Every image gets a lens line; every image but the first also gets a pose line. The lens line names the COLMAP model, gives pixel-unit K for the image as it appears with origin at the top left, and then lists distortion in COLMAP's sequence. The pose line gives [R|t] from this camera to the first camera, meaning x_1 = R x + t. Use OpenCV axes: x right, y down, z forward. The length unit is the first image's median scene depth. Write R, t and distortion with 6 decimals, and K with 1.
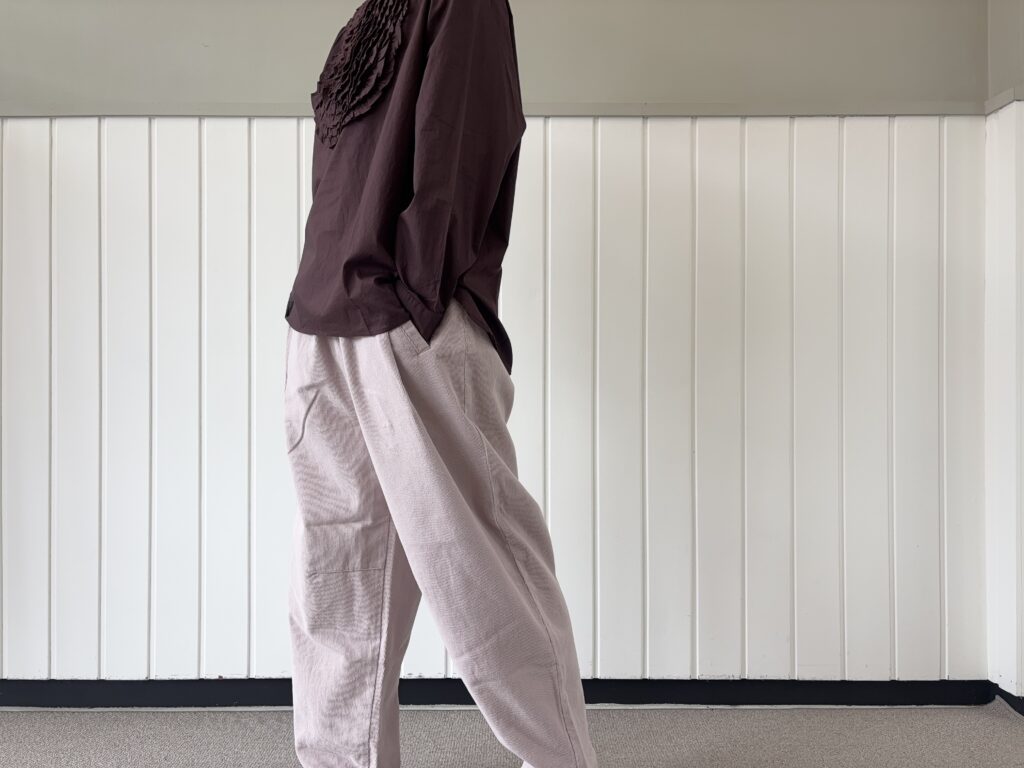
lens RADIAL K [[775.1, 0, 512.0], [0, 775.1, 384.0], [0, 0, 1]] dist [0.008642, 0.000588]
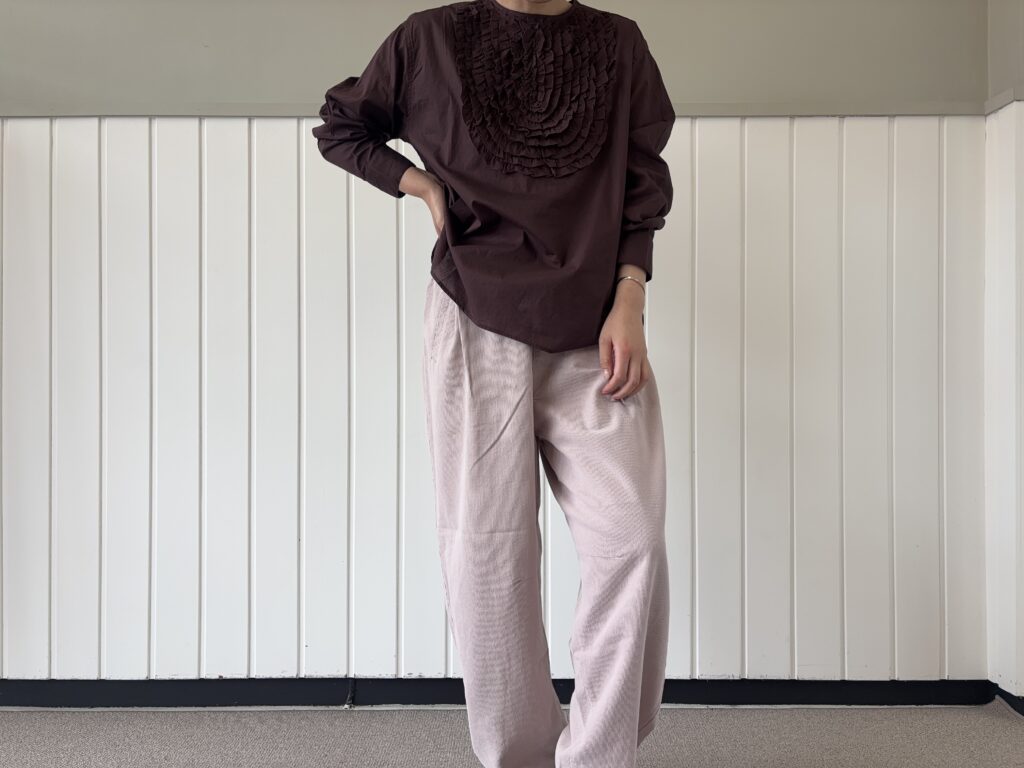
lens RADIAL K [[775.1, 0, 512.0], [0, 775.1, 384.0], [0, 0, 1]] dist [0.008642, 0.000588]
pose [[1.000000, 0.000683, -0.000277, -0.184398], [-0.000683, 1.000000, 0.000358, -0.000477], [0.000277, -0.000358, 1.000000, -0.001073]]
